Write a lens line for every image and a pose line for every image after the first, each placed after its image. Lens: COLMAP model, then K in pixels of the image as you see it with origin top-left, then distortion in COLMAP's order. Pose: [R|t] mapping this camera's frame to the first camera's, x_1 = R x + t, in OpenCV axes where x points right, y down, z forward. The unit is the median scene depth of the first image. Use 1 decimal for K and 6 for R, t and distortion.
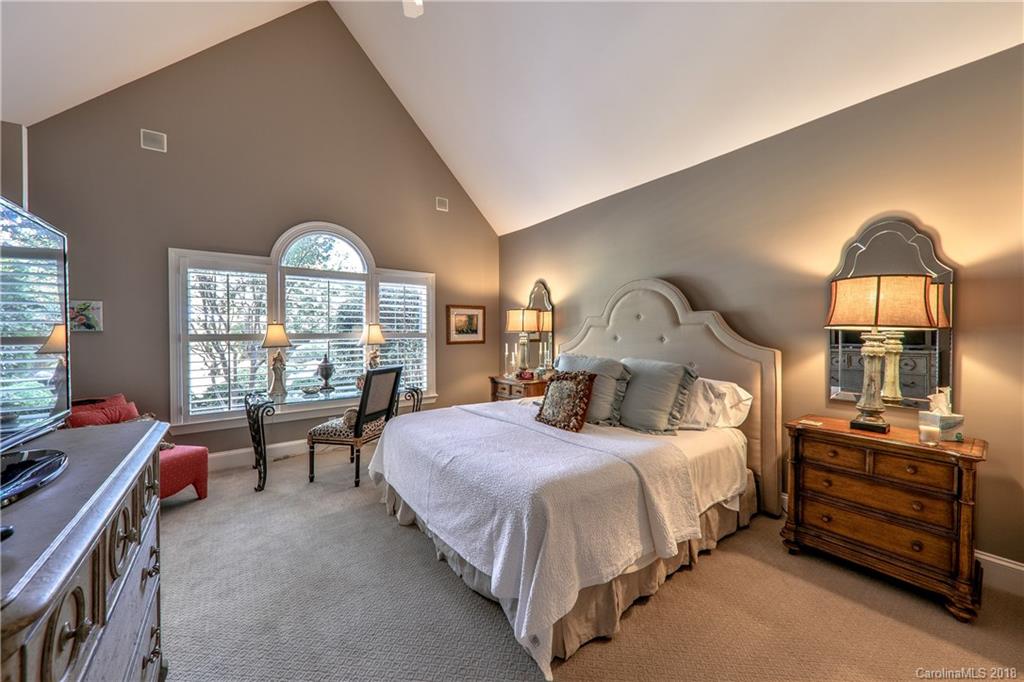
lens RADIAL K [[378.2, 0, 506.9], [0, 378.2, 338.7], [0, 0, 1]] dist [0.010996, -0.000733]
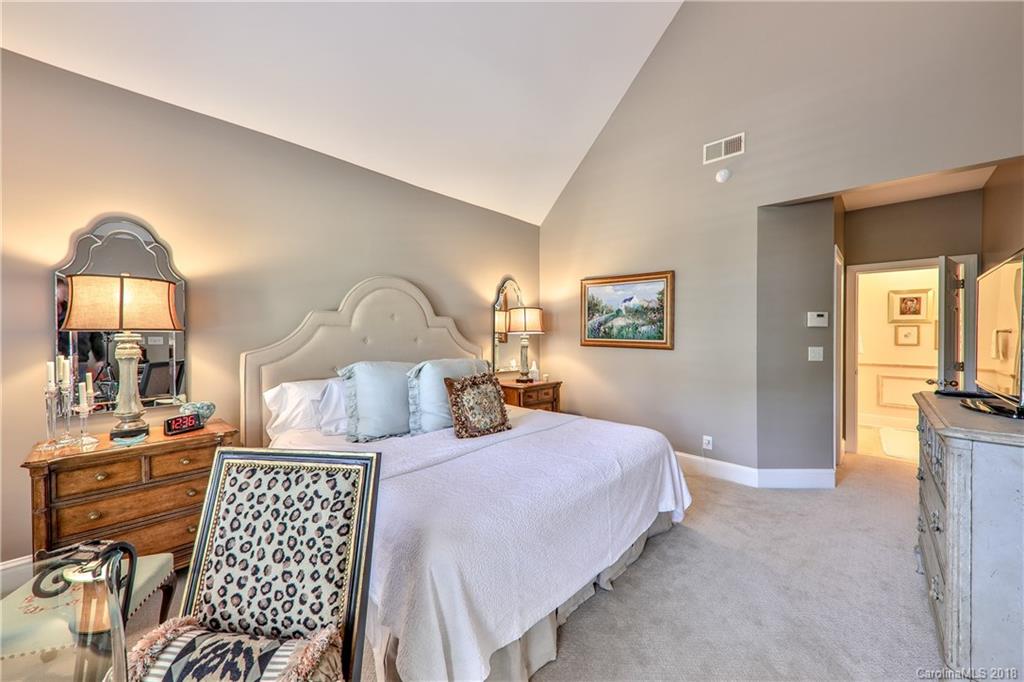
lens RADIAL K [[378.2, 0, 506.1], [0, 378.2, 336.8], [0, 0, 1]] dist [0.010996, -0.000733]
pose [[-0.172213, -0.001777, 0.985058, -0.164749], [0.014169, 0.999890, 0.004280, -0.002199], [-0.984958, 0.014694, -0.172169, 0.230727]]
